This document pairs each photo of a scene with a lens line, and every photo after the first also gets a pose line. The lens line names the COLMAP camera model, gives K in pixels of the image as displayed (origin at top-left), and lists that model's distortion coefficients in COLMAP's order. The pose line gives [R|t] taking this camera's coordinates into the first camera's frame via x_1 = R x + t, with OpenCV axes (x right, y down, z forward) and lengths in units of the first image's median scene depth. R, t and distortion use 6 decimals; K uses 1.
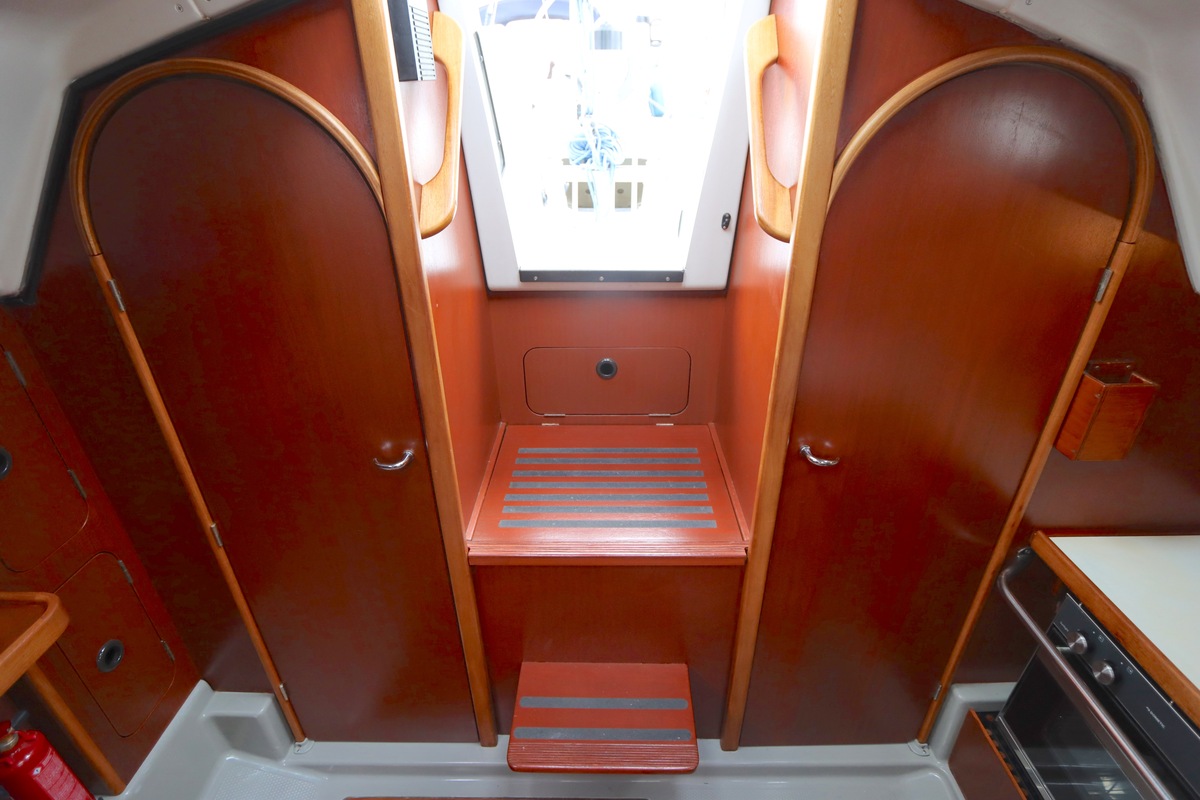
lens RADIAL K [[568.1, 0, 600.5], [0, 568.1, 395.8], [0, 0, 1]] dist [-0.021717, 0.003904]
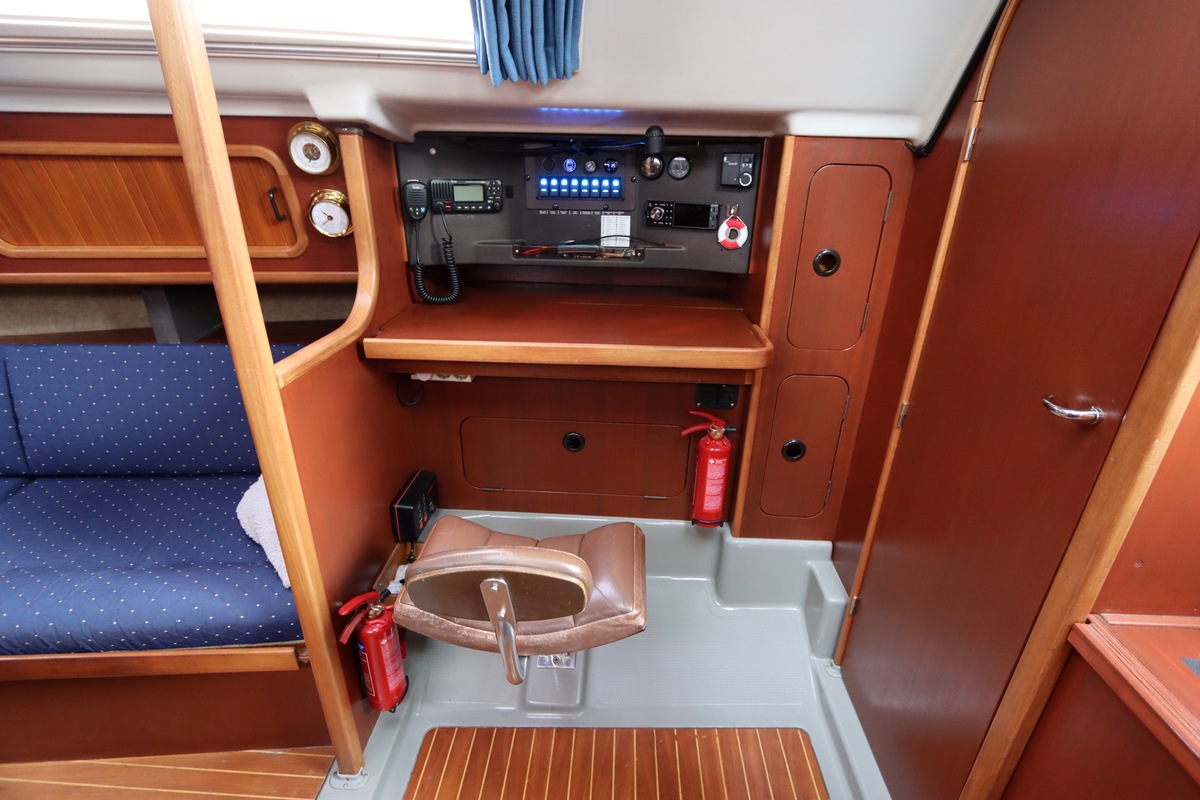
lens RADIAL K [[568.1, 0, 600.5], [0, 568.1, 395.8], [0, 0, 1]] dist [-0.021717, 0.003904]
pose [[-0.032986, 0.395324, -0.917949, 0.201803], [-0.485205, 0.796624, 0.360509, 0.100286], [0.873778, 0.457285, 0.165536, 0.291841]]
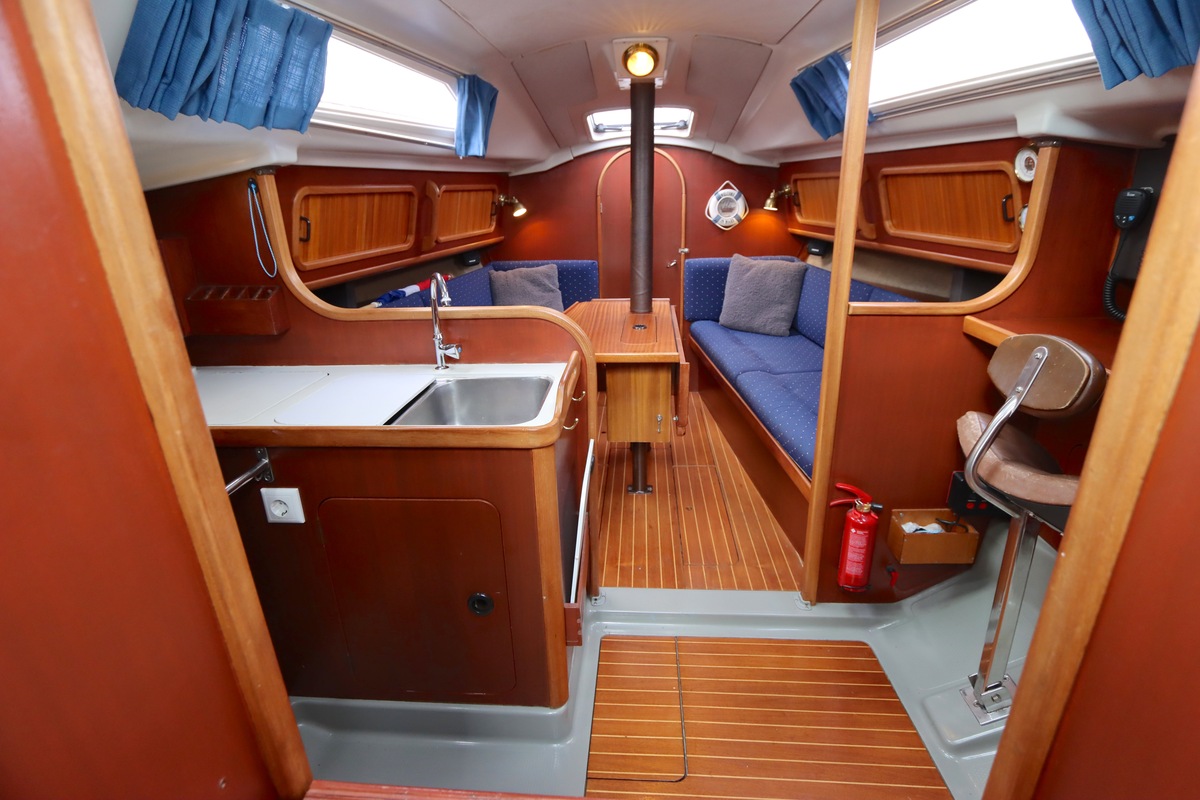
lens RADIAL K [[568.1, 0, 600.5], [0, 568.1, 395.8], [0, 0, 1]] dist [-0.021717, 0.003904]
pose [[-0.997479, 0.015208, 0.069318, -0.001806], [0.061706, 0.668296, 0.741332, -0.191750], [-0.035051, 0.743740, -0.667549, 0.895907]]
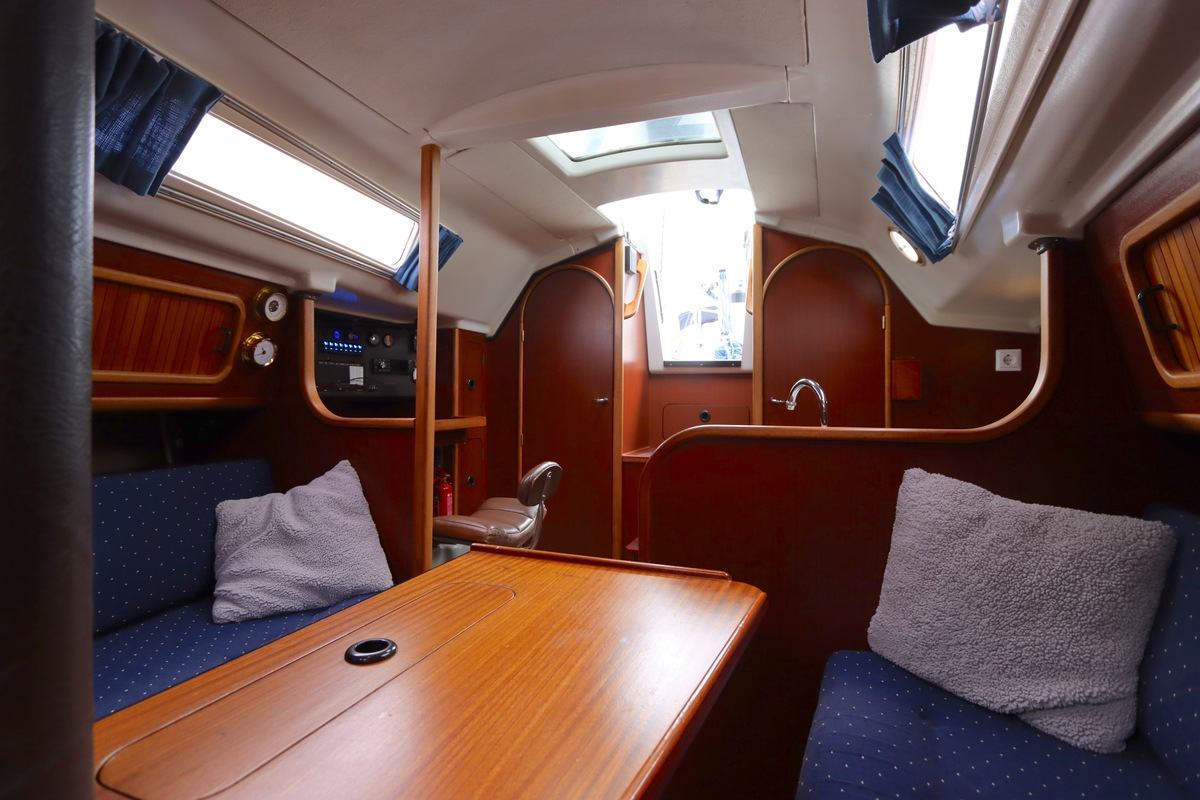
lens RADIAL K [[568.1, 0, 600.5], [0, 568.1, 395.8], [0, 0, 1]] dist [-0.021717, 0.003904]
pose [[0.945093, 0.013876, -0.326507, 0.344870], [-0.166063, 0.880886, -0.443242, 0.911922], [0.281465, 0.473126, 0.834823, -0.835874]]
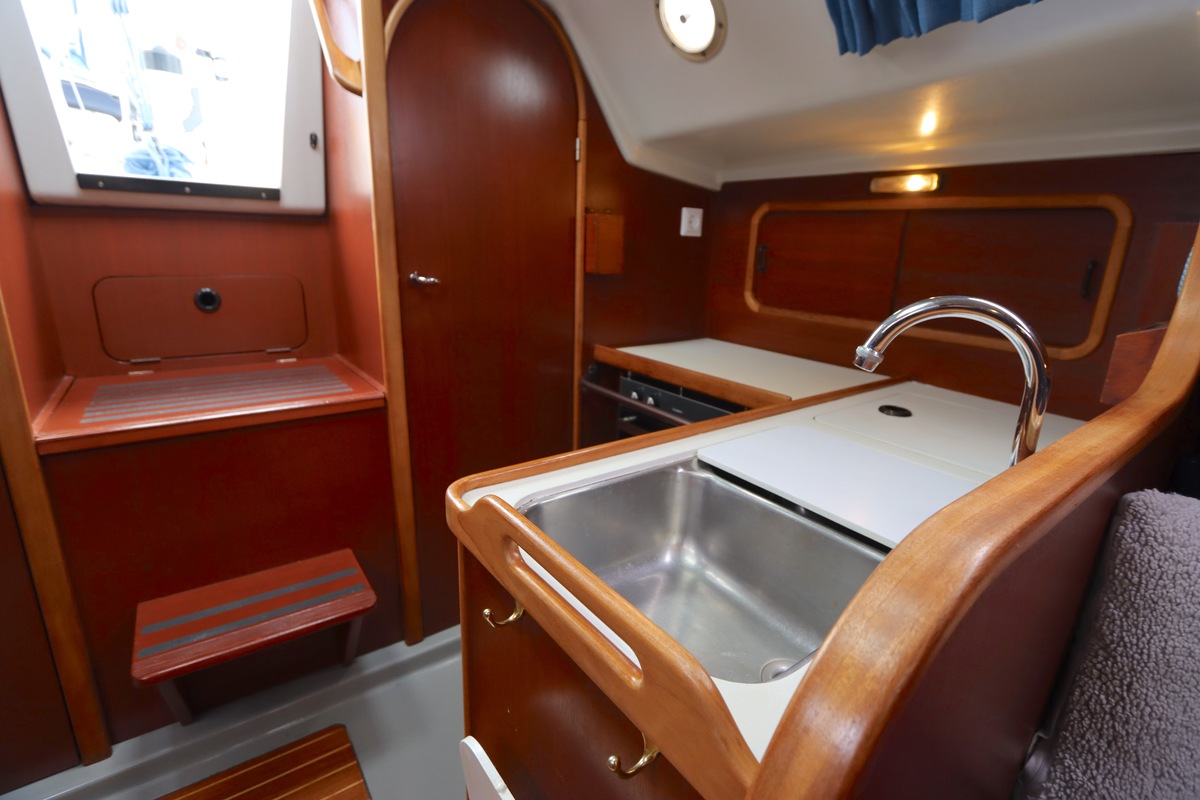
lens RADIAL K [[568.1, 0, 600.5], [0, 568.1, 395.8], [0, 0, 1]] dist [-0.021717, 0.003904]
pose [[0.798652, -0.123102, 0.589068, -0.043162], [0.245975, 0.960130, -0.132844, 0.446447], [-0.549228, 0.250992, 0.797089, -0.079835]]
